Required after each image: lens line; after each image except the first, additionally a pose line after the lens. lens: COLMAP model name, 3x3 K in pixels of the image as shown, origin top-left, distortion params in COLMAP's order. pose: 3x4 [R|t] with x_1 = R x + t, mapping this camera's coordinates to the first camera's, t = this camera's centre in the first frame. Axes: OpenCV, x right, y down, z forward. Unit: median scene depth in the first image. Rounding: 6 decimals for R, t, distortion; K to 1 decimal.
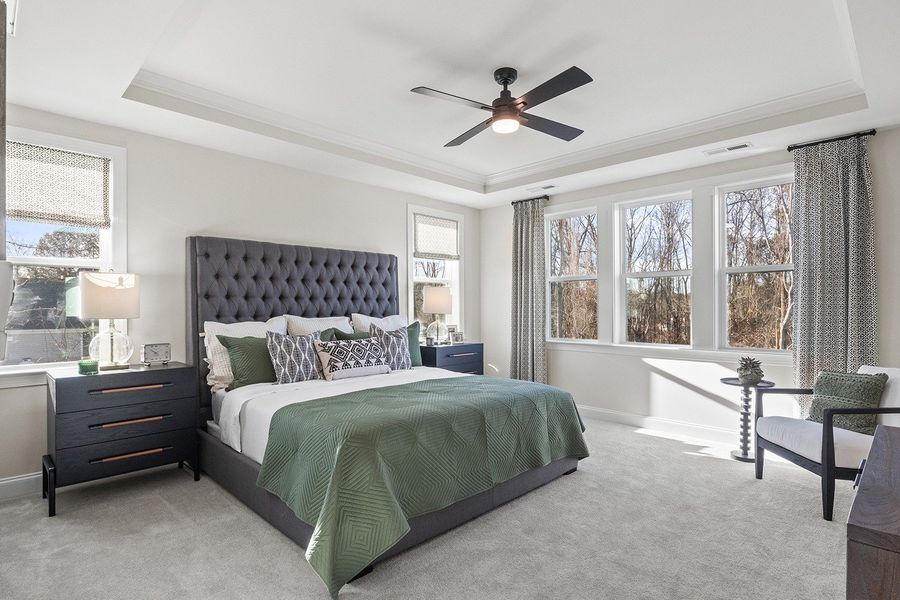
lens RADIAL K [[467.0, 0, 448.9], [0, 467.0, 307.9], [0, 0, 1]] dist [-0.004736, 0.001515]
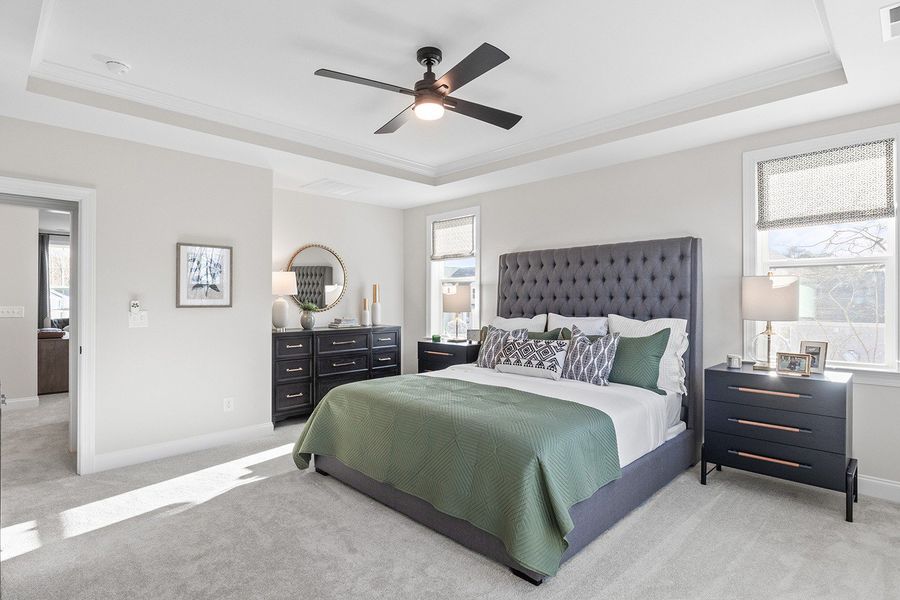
lens RADIAL K [[467.0, 0, 447.5], [0, 467.0, 291.2], [0, 0, 1]] dist [-0.004736, 0.001515]
pose [[-0.009531, -0.025387, -0.999632, 0.703616], [-0.007475, 0.999652, -0.025316, -0.007444], [0.999927, 0.007231, -0.009718, 0.714287]]
